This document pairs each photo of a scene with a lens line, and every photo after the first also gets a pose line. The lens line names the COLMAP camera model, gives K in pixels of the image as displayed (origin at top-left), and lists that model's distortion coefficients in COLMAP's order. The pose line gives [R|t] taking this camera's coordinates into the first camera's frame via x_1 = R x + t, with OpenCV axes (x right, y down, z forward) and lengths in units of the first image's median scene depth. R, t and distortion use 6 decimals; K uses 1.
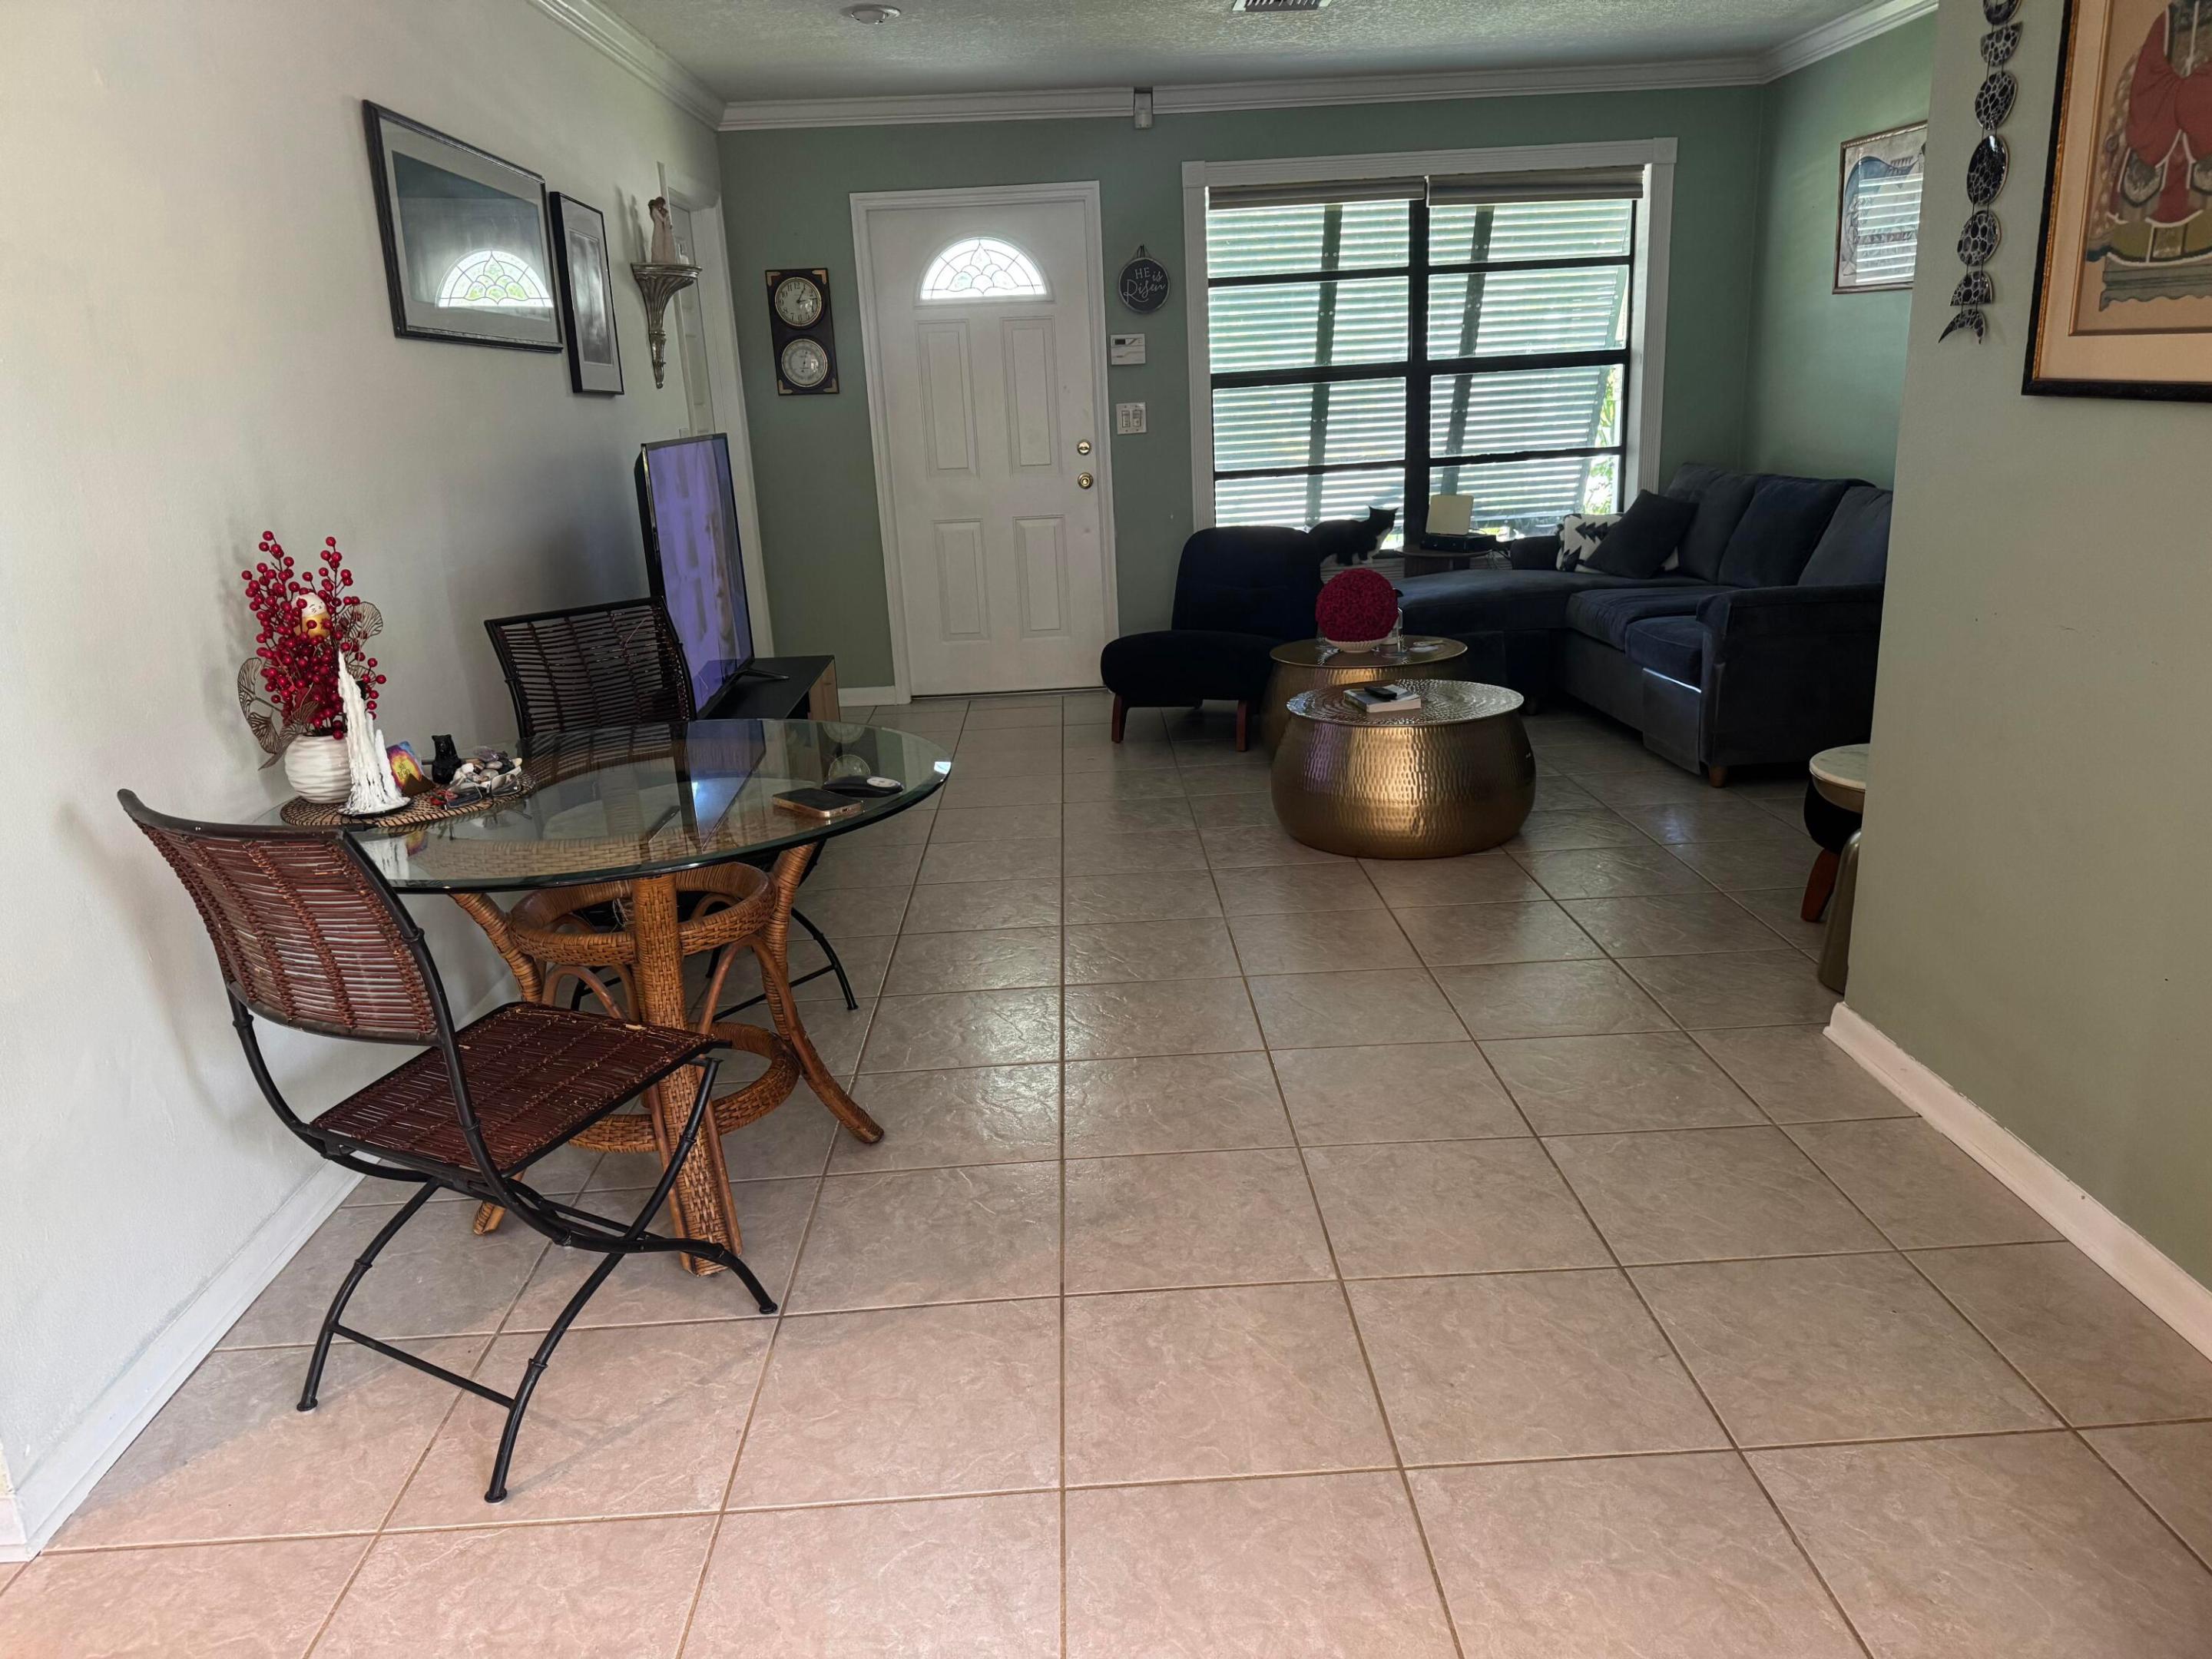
lens RADIAL K [[1551.7, 0, 1122.9], [0, 1551.7, 836.8], [0, 0, 1]] dist [0.096994, -0.143389]
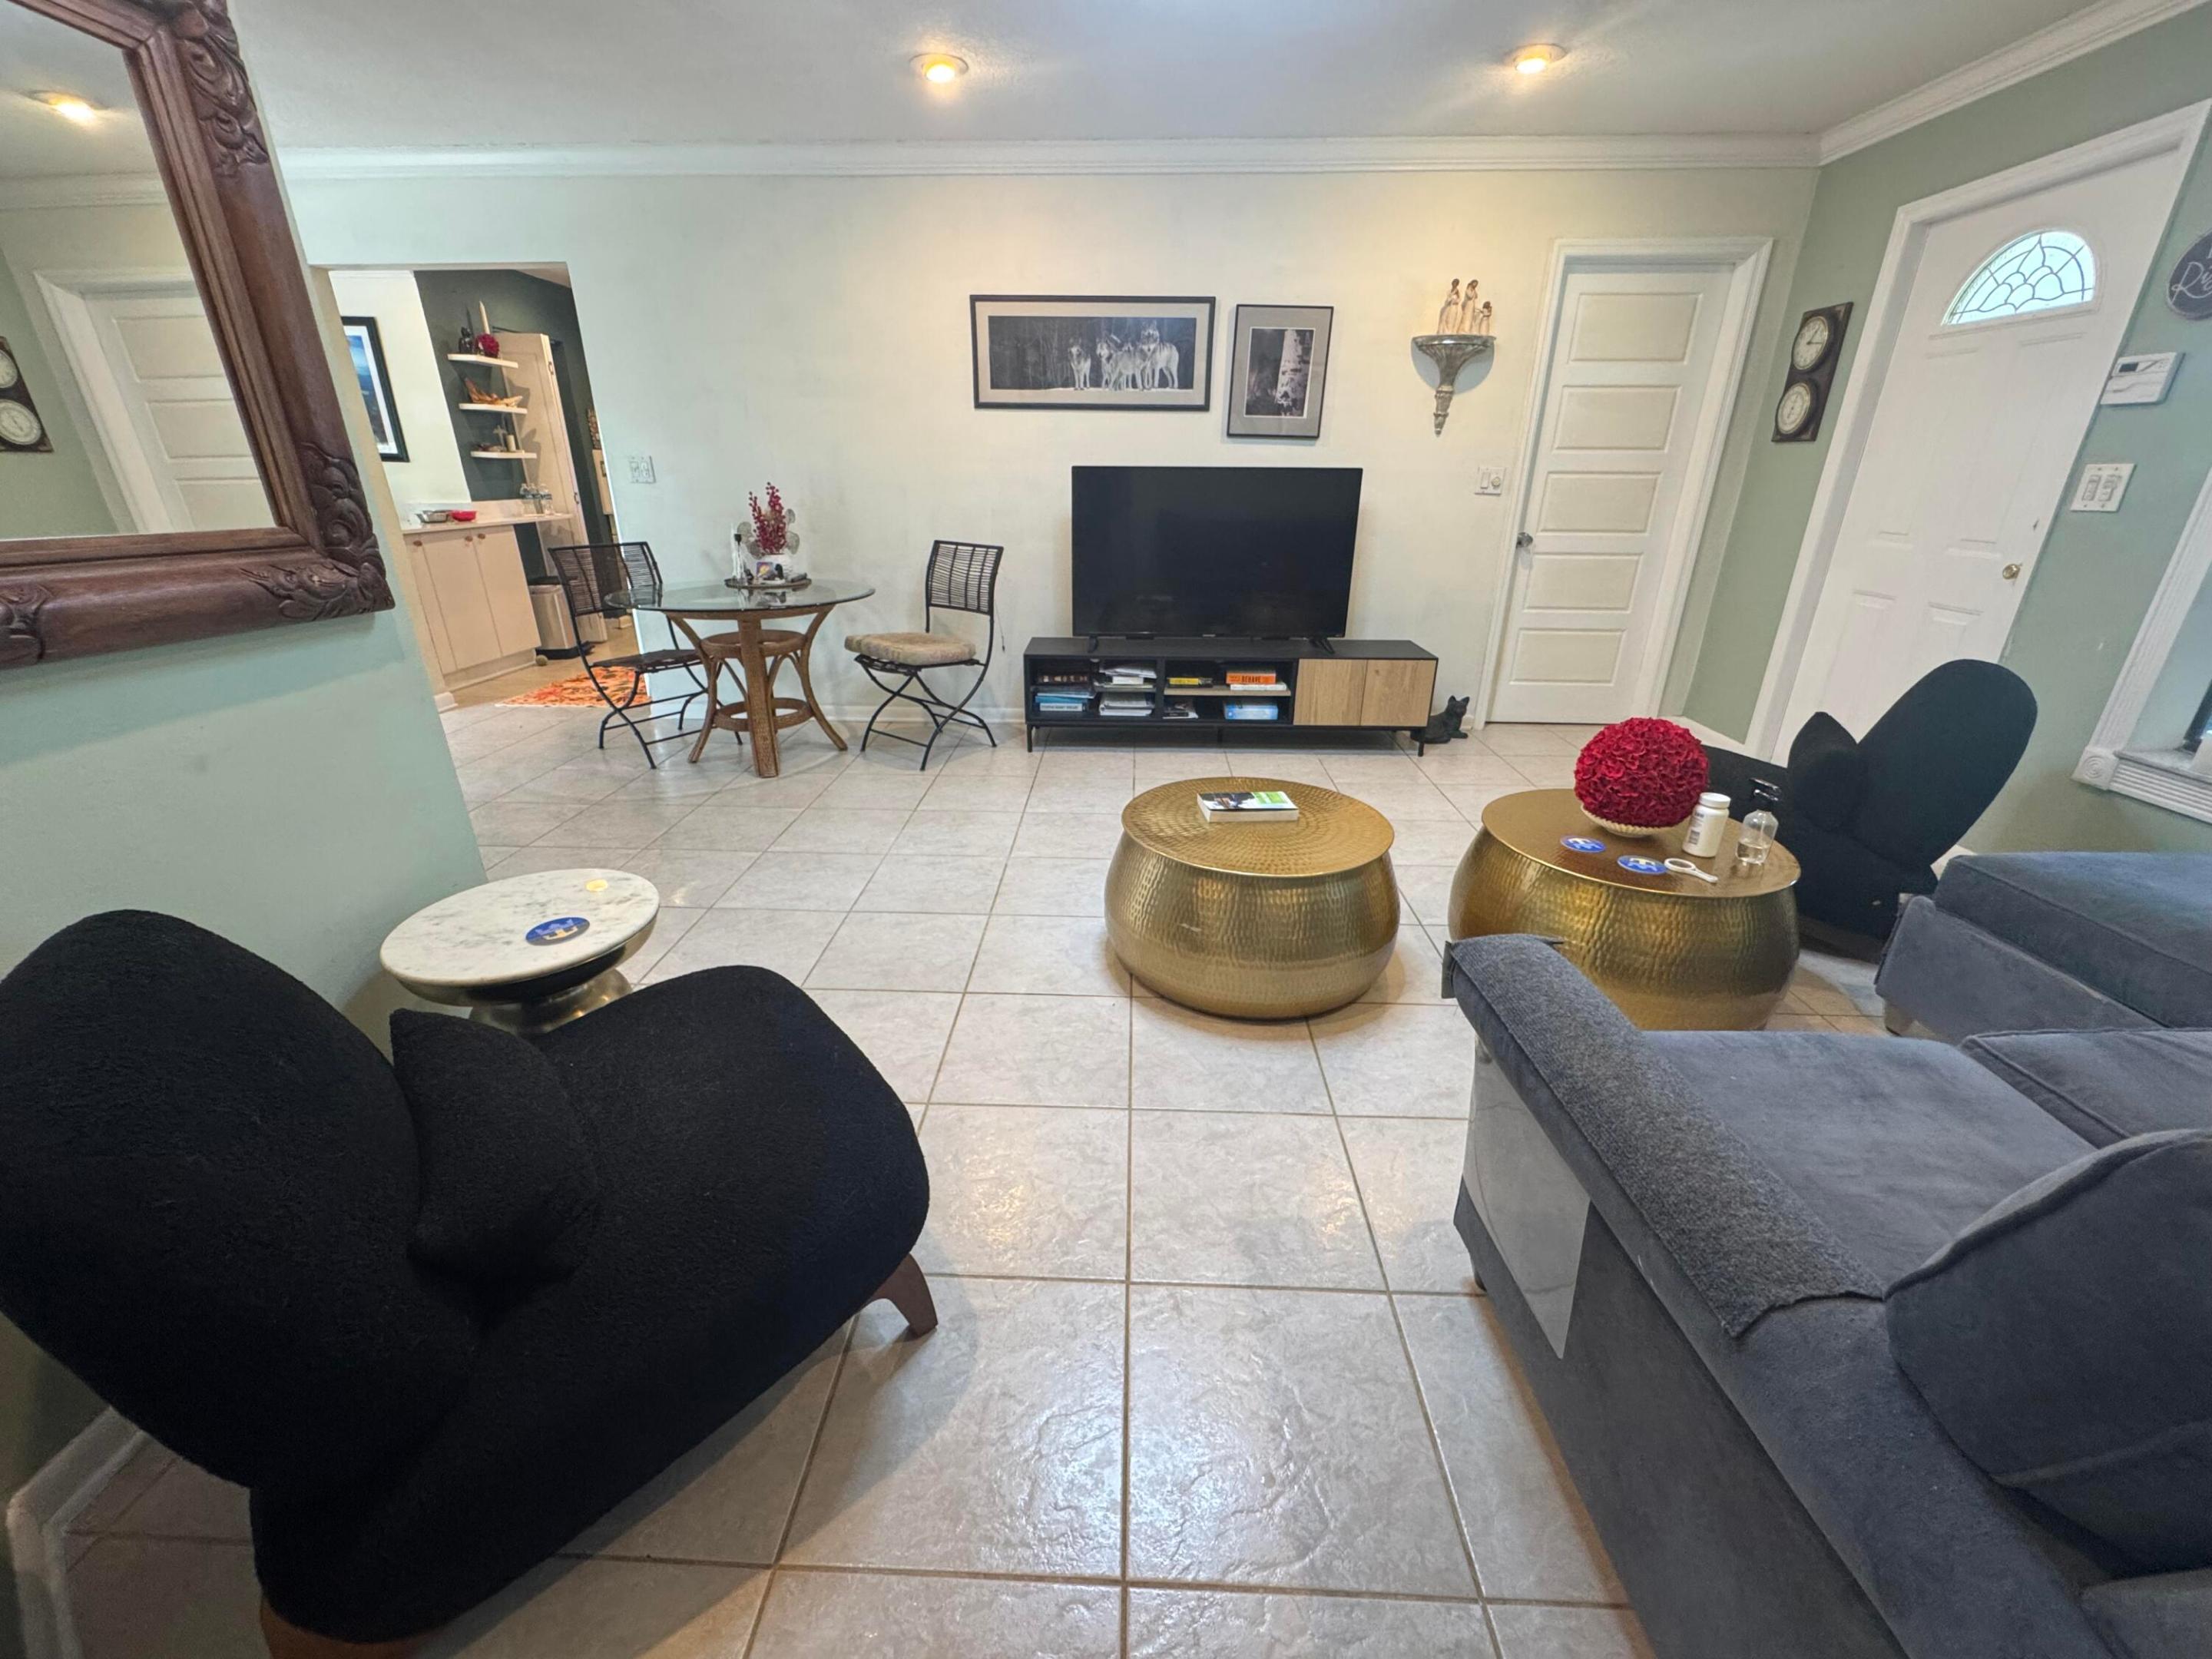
lens RADIAL K [[889.9, 0, 1102.6], [0, 889.9, 825.0], [0, 0, 1]] dist [-0.001883, -0.000114]
pose [[-0.088211, 0.414863, -0.905598, 0.451392], [-0.279035, 0.862451, 0.422277, -0.188294], [0.956221, 0.289943, 0.039683, 0.630264]]
